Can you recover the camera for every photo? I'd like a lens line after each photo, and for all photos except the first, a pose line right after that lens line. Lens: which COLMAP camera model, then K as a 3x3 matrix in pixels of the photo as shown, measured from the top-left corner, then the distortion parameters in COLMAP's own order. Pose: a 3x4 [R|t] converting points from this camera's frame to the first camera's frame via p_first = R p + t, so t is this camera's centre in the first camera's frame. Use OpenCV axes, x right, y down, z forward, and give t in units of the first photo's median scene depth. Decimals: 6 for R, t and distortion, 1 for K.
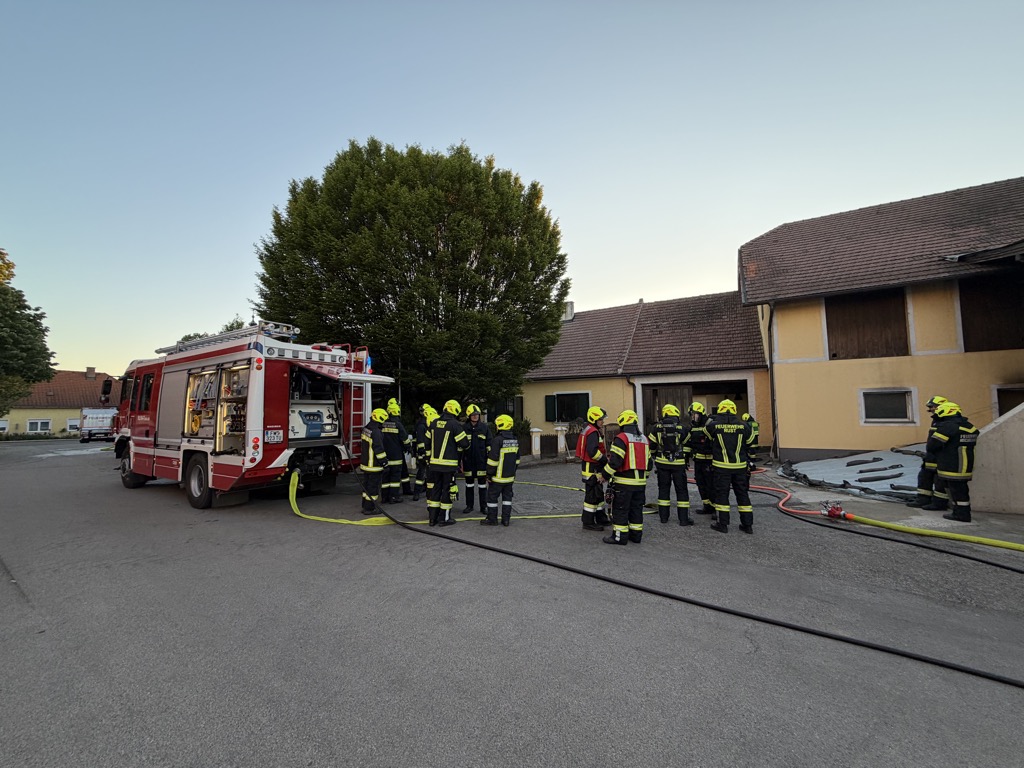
lens RADIAL K [[405.3, 0, 507.5], [0, 405.3, 384.7], [0, 0, 1]] dist [-0.003327, 0.001024]
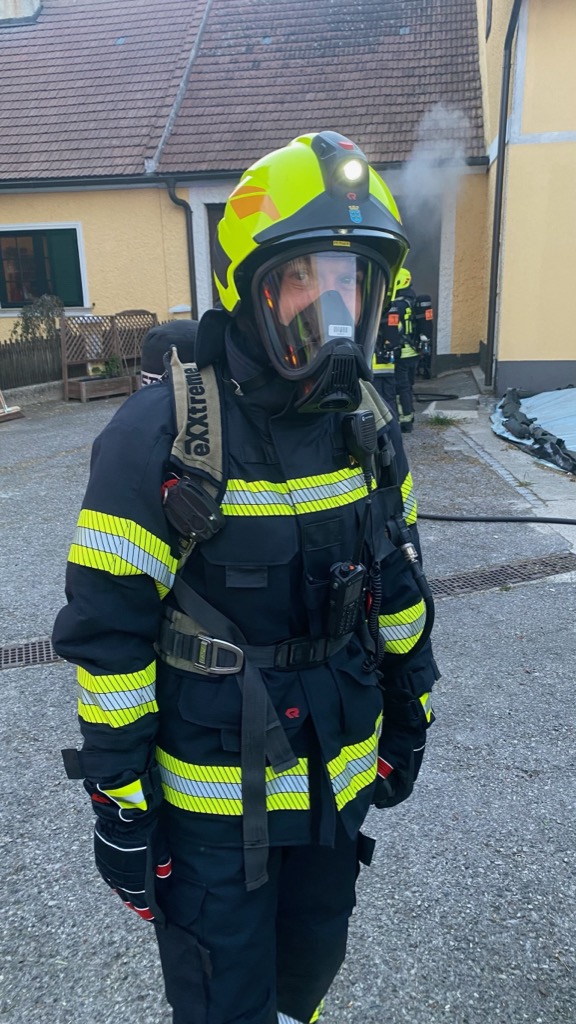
lens RADIAL K [[770.1, 0, 275.7], [0, 770.1, 510.2], [0, 0, 1]] dist [0.058011, -0.070763]
pose [[0.939889, -0.108888, 0.323654, 0.187671], [-0.009835, 0.938774, 0.344394, 0.026256], [-0.341338, -0.326875, 0.881272, 0.341188]]
